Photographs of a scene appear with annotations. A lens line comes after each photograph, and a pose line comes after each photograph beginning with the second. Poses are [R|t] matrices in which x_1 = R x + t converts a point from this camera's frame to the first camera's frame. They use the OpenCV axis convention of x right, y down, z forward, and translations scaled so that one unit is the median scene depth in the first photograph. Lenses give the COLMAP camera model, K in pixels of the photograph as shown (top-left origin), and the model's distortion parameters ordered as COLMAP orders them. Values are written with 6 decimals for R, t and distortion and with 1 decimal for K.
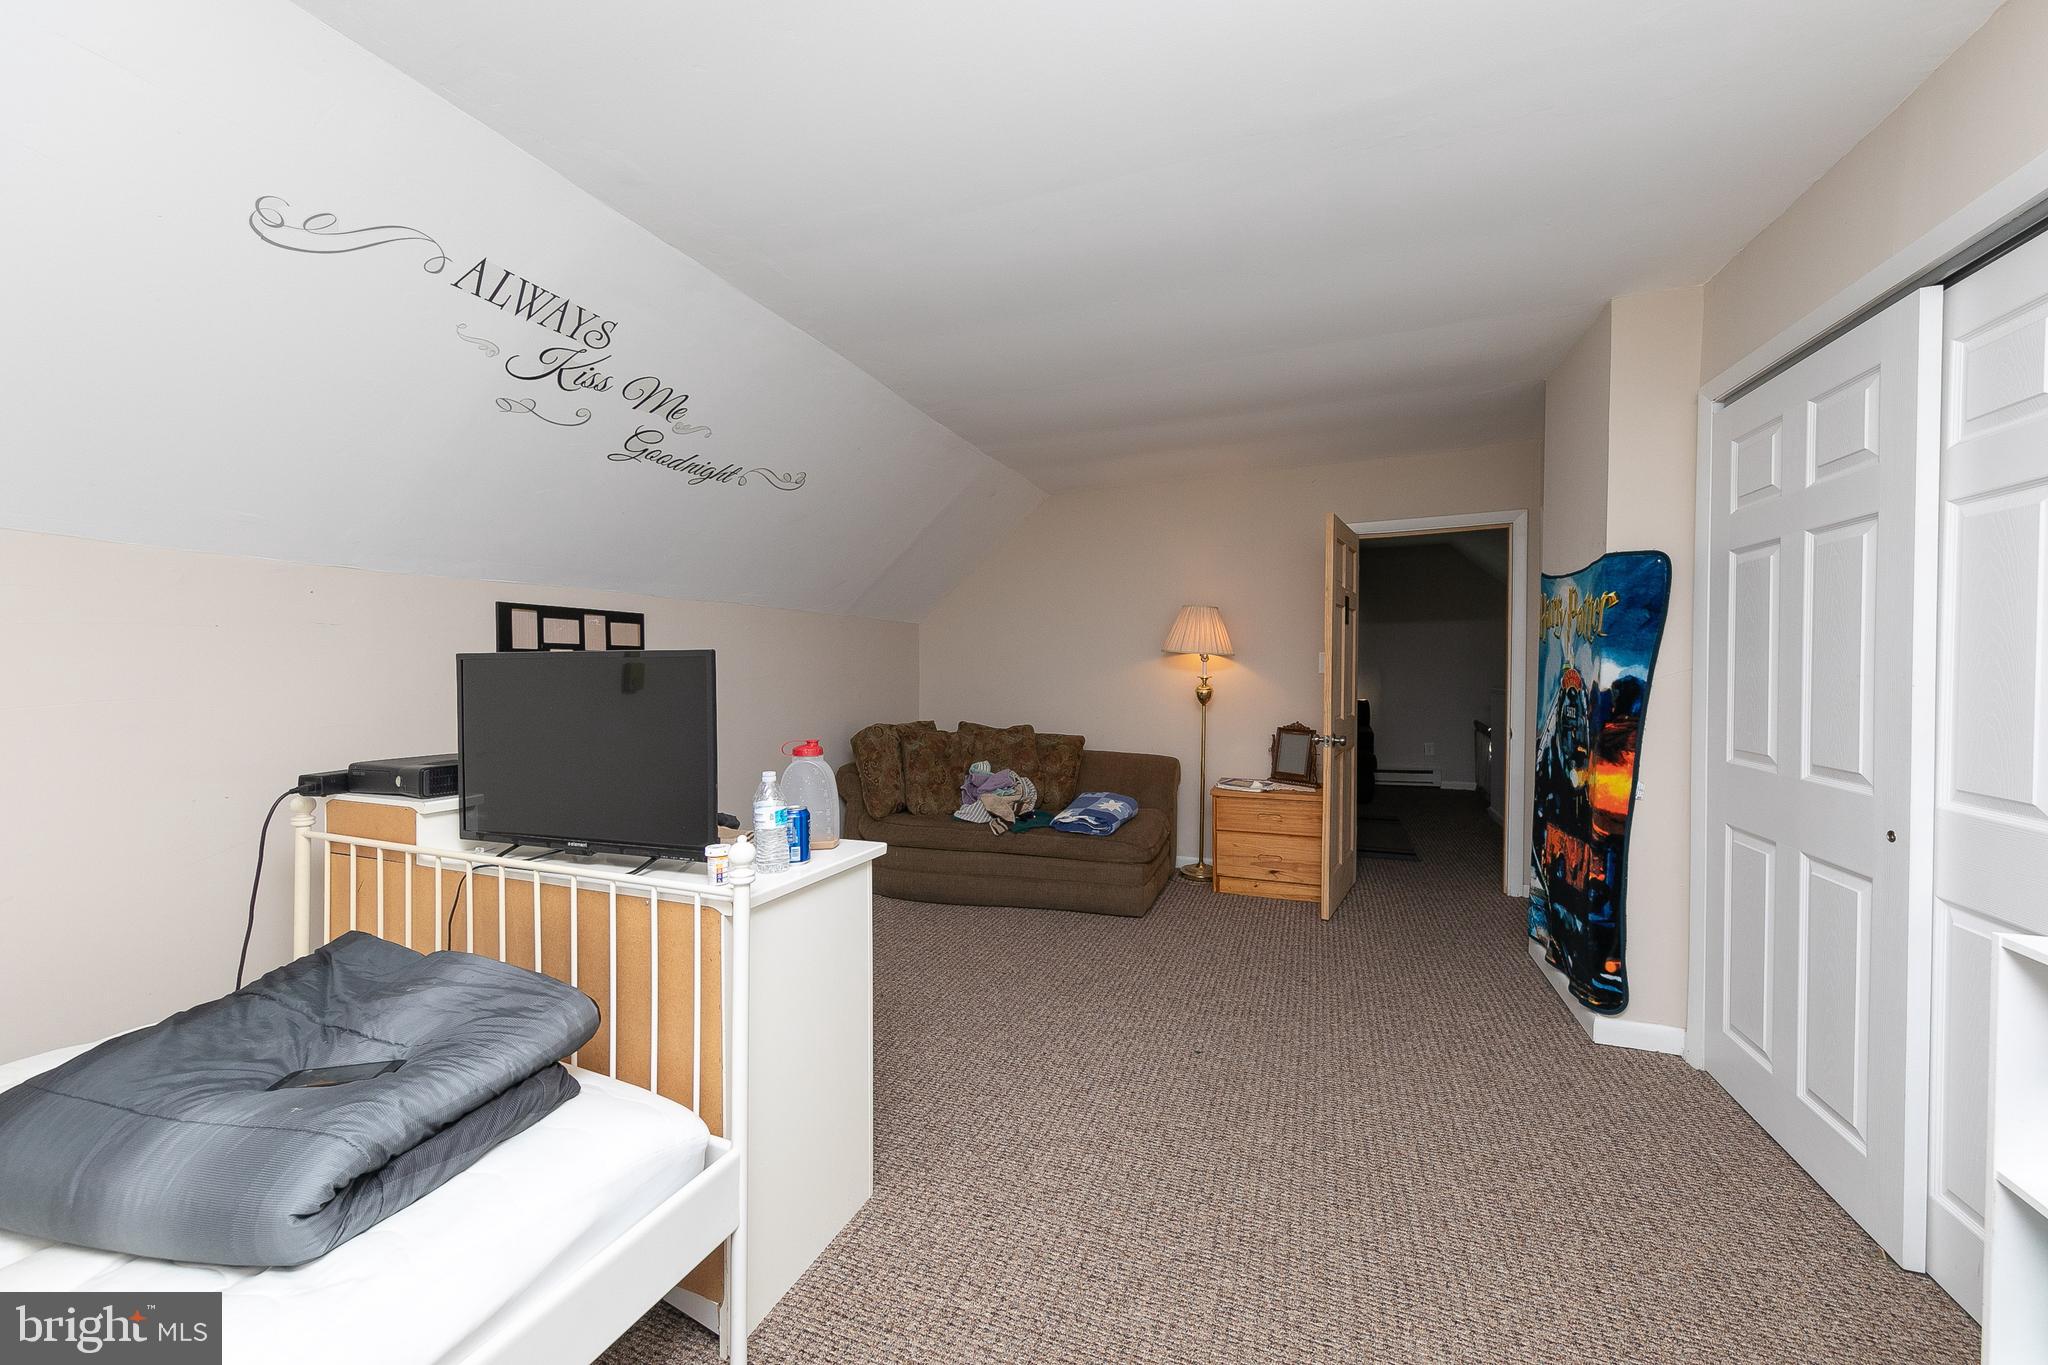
lens RADIAL K [[773.2, 0, 1025.1], [0, 773.2, 675.0], [0, 0, 1]] dist [0.000722, 0.000021]
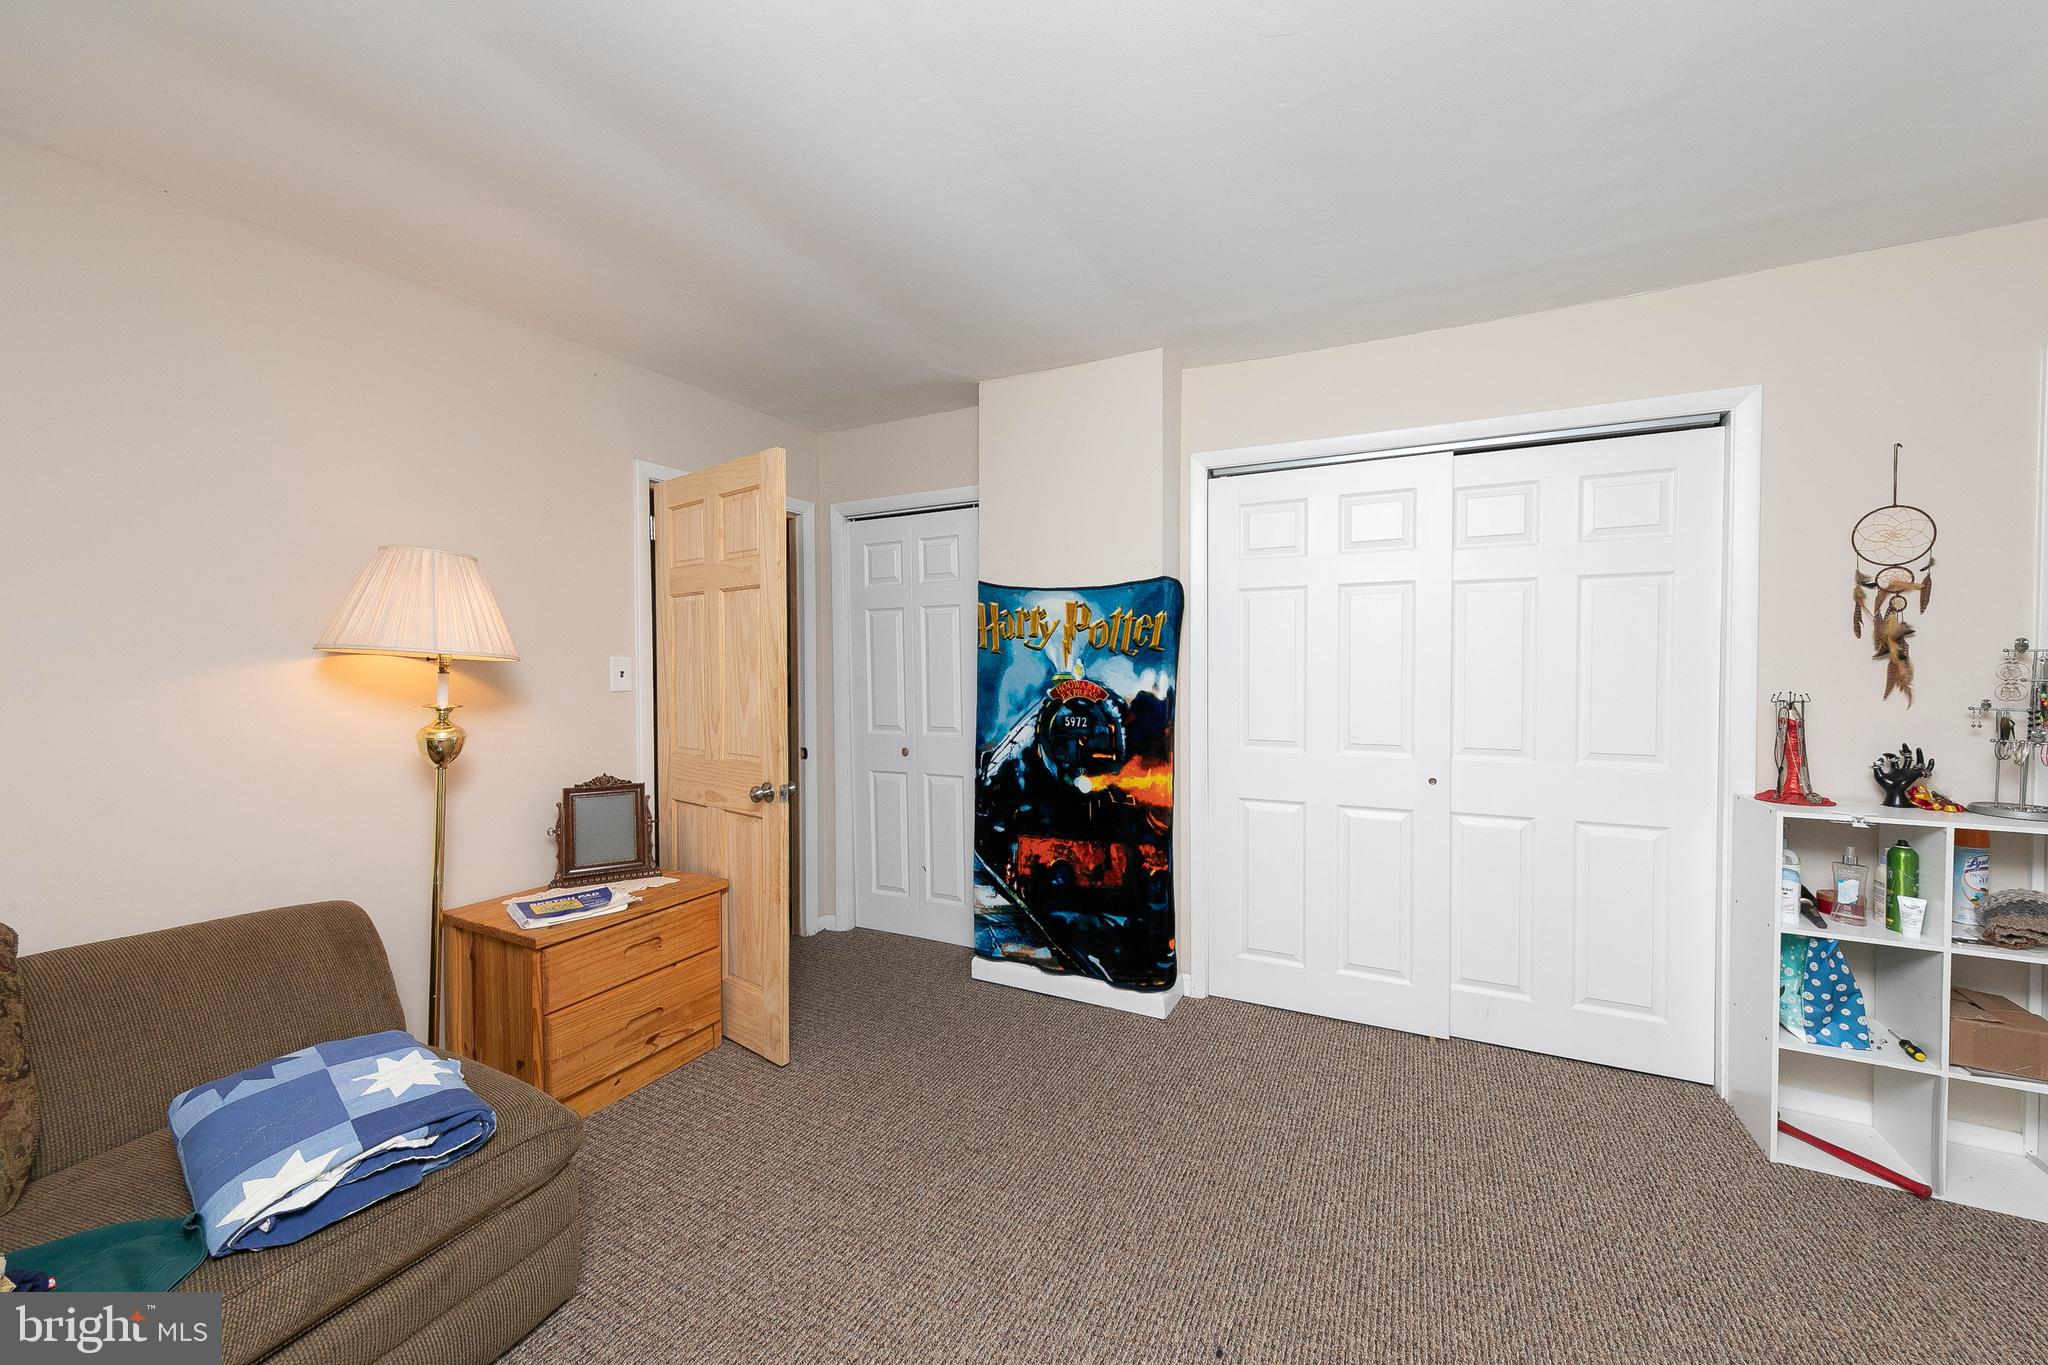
lens RADIAL K [[773.2, 0, 1025.8], [0, 773.2, 682.4], [0, 0, 1]] dist [0.000722, 0.000021]
pose [[0.073075, -0.018277, 0.997159, -0.304400], [0.014812, 0.999742, 0.017239, -0.021628], [-0.997216, 0.013510, 0.073327, 0.909616]]
